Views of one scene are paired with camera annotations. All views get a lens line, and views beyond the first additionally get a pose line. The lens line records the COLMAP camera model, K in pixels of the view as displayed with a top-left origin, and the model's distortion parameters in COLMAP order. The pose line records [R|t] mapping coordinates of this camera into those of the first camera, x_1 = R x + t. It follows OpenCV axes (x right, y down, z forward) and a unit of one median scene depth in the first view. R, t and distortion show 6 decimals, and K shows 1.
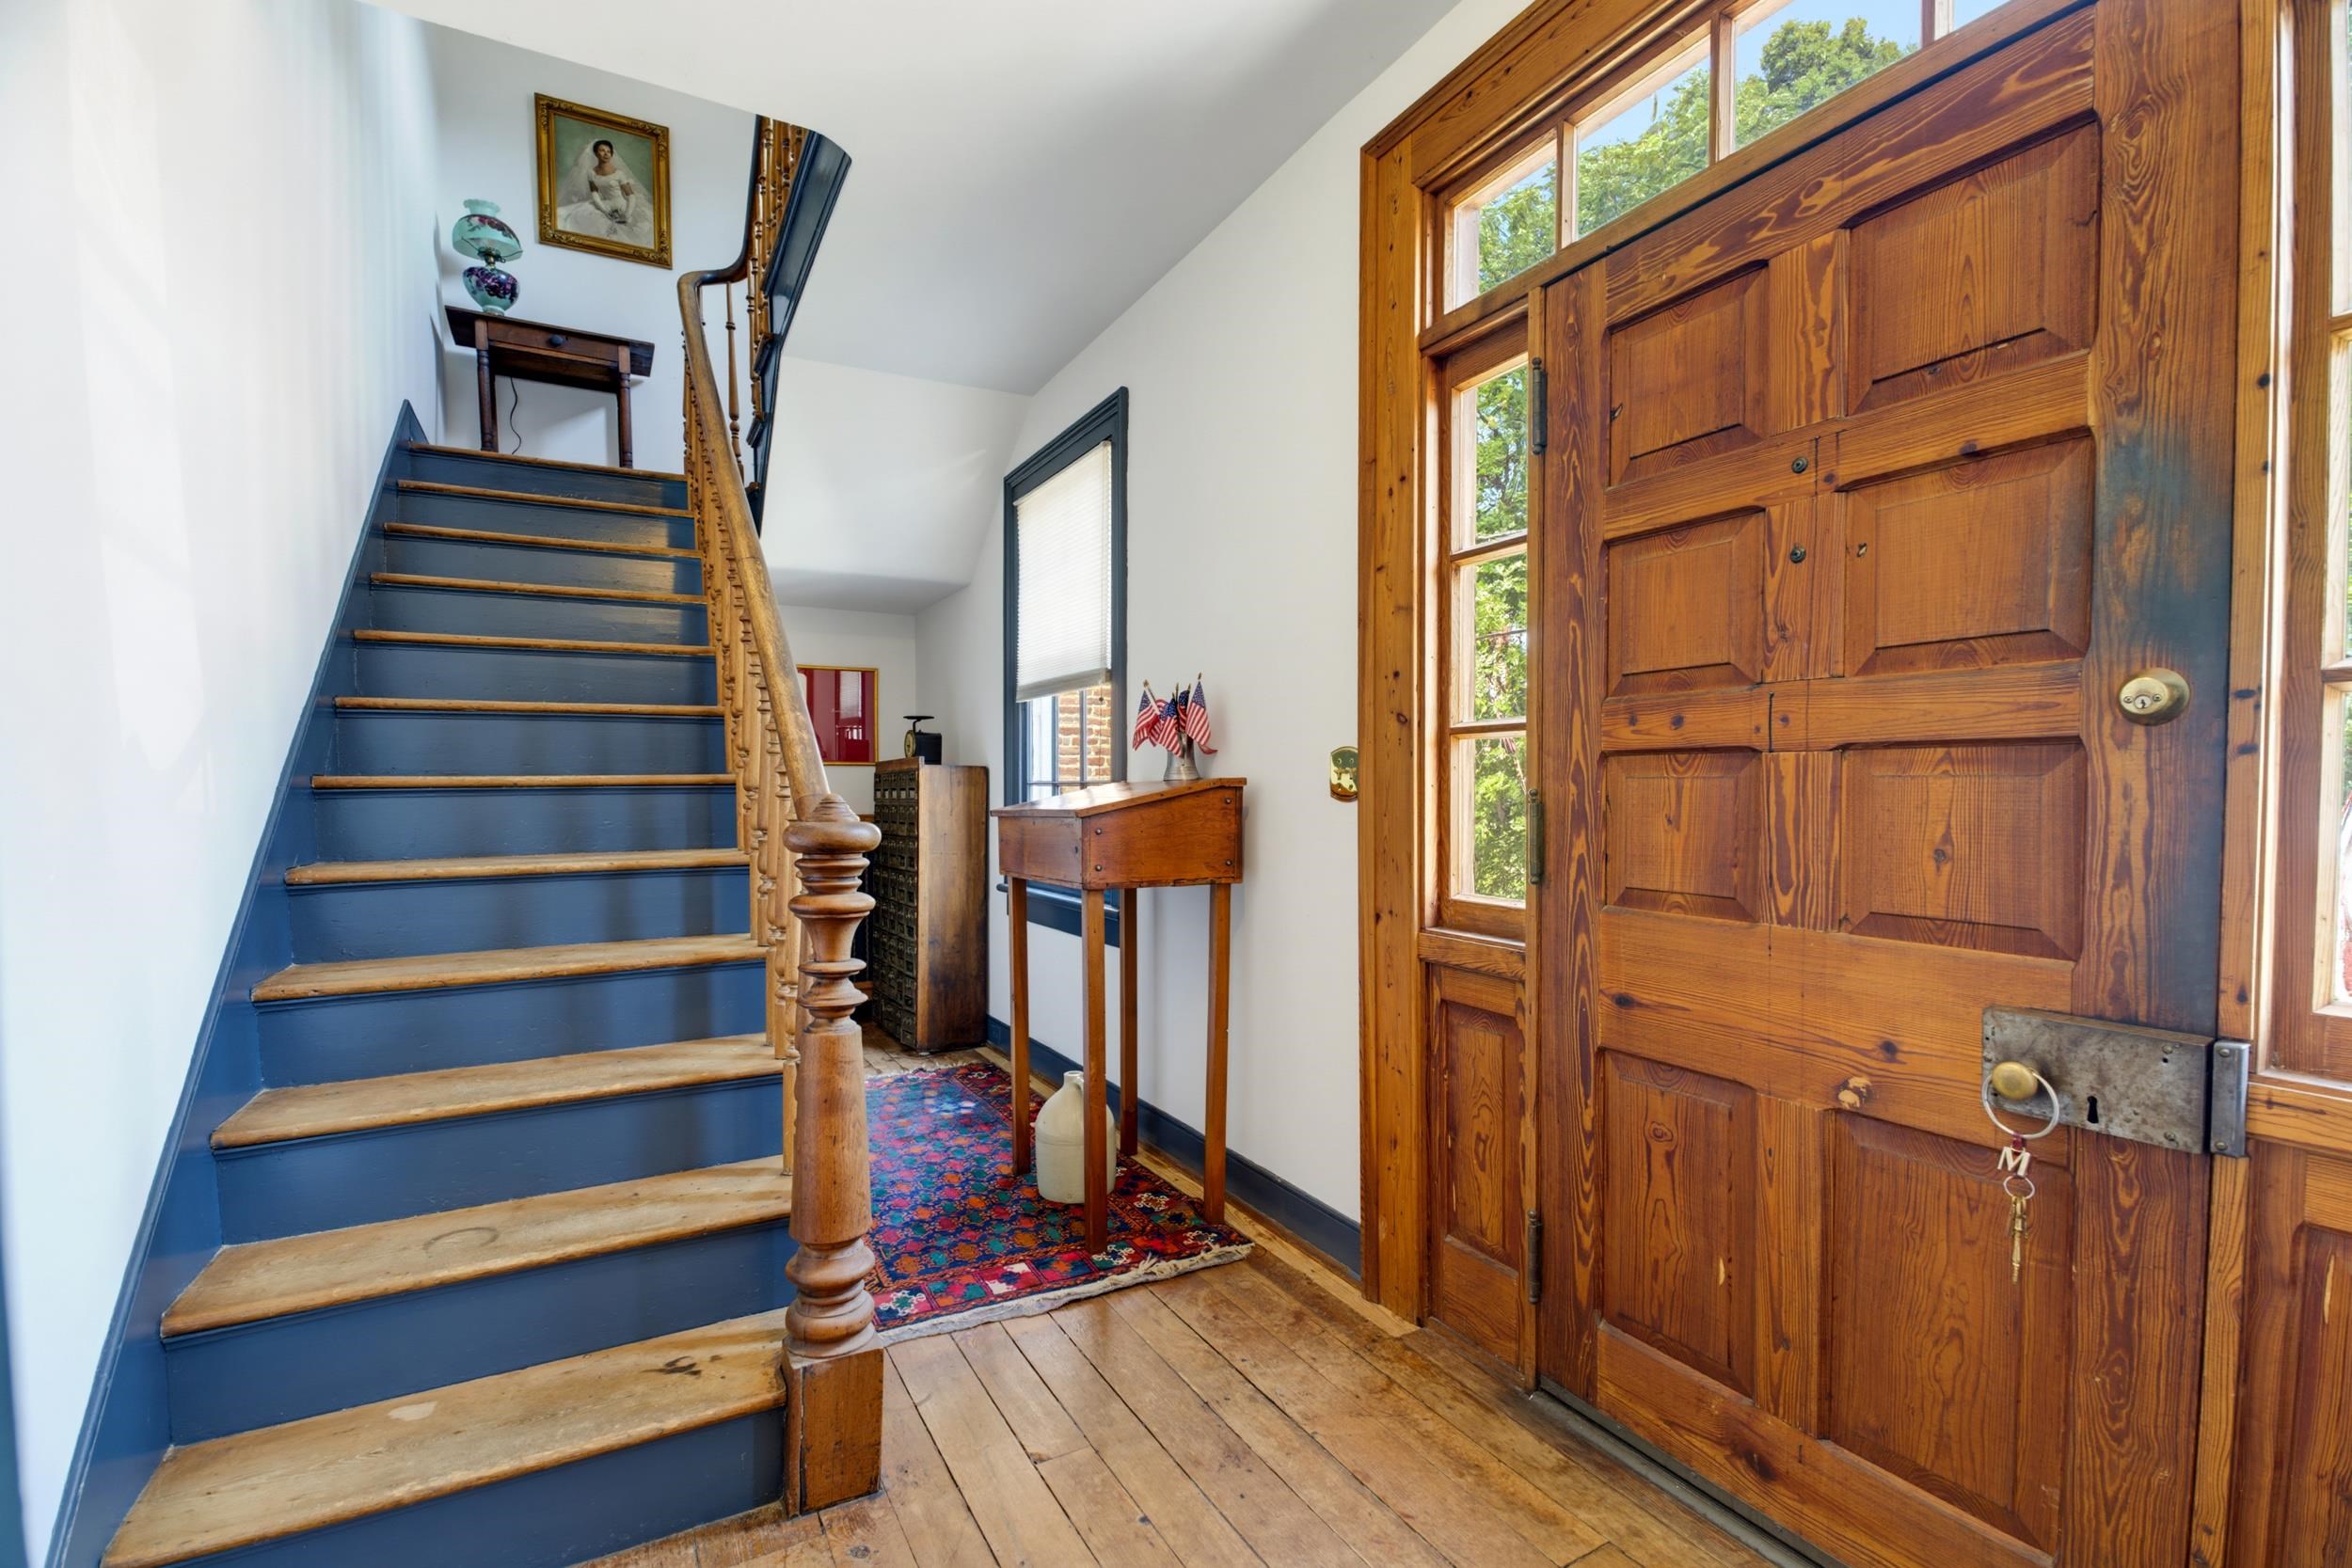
lens RADIAL K [[1043.8, 0, 1192.7], [0, 1043.8, 799.0], [0, 0, 1]] dist [-0.003389, -0.000673]
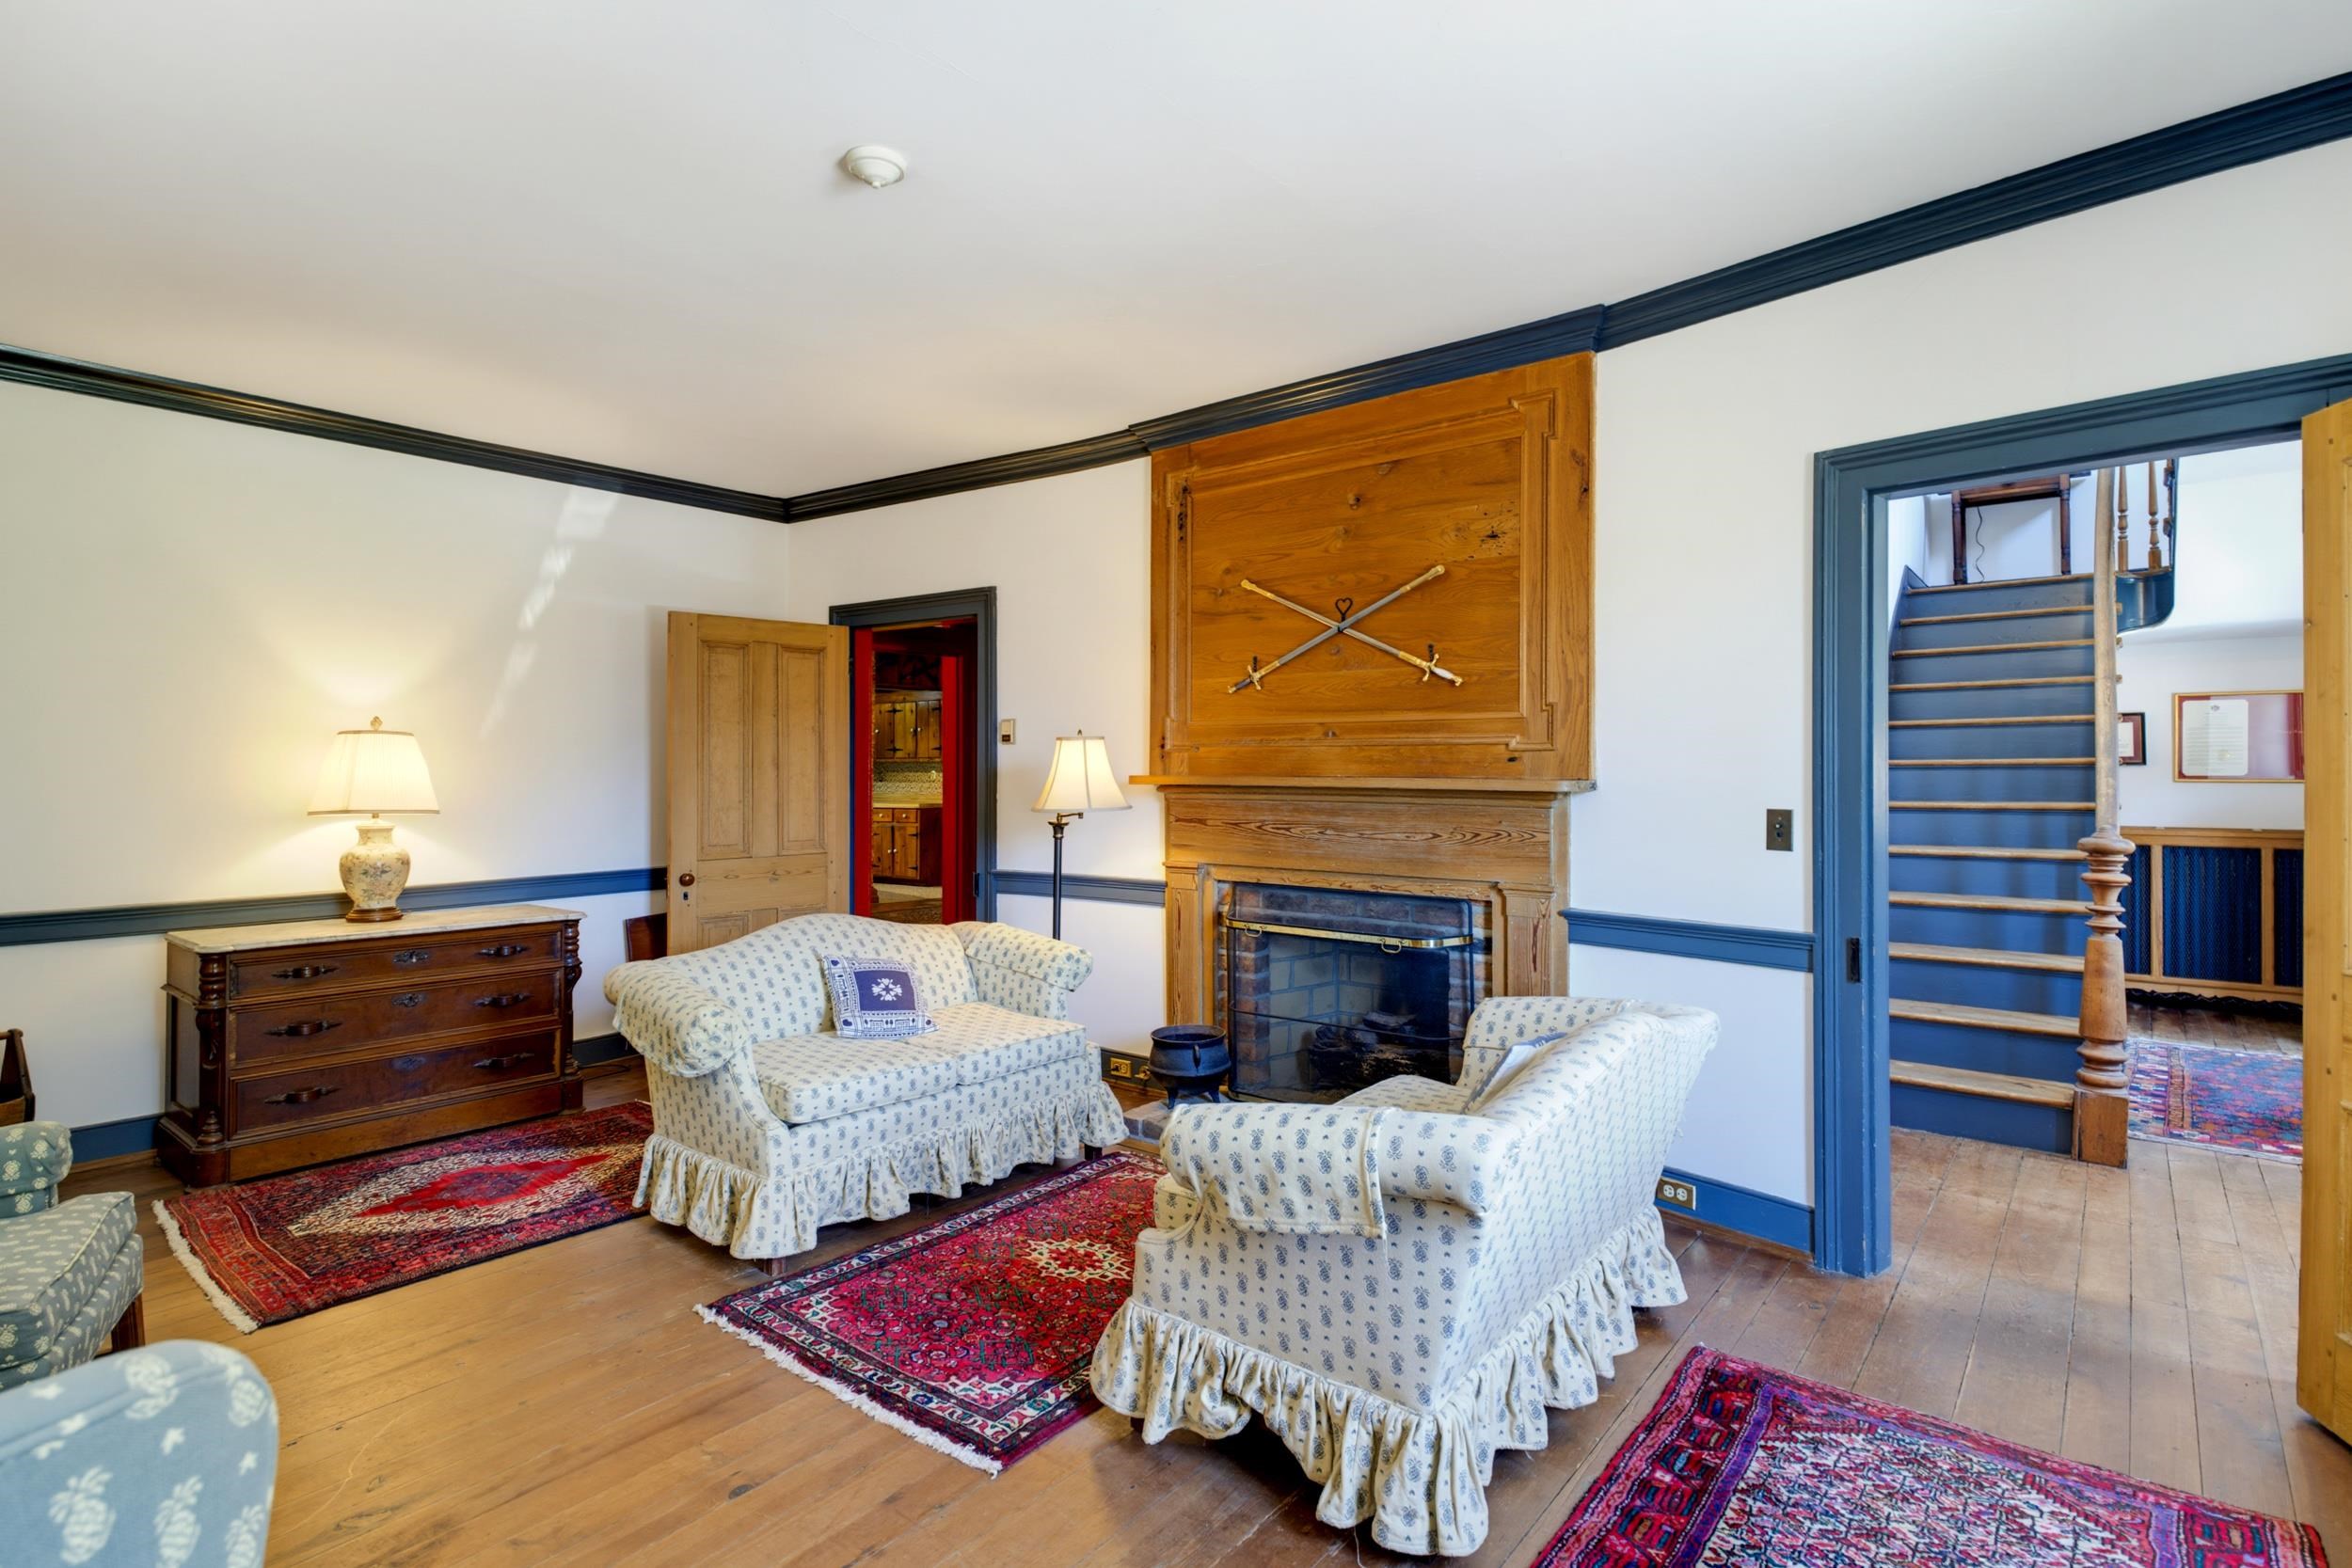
lens RADIAL K [[1172.5, 0, 1177.4], [0, 1172.5, 758.8], [0, 0, 1]] dist [-0.000879, -0.000371]
pose [[0.367134, -0.002120, -0.930166, 0.592250], [-0.022526, 0.999684, -0.011169, -0.034903], [0.929895, 0.025054, 0.366971, -0.812921]]
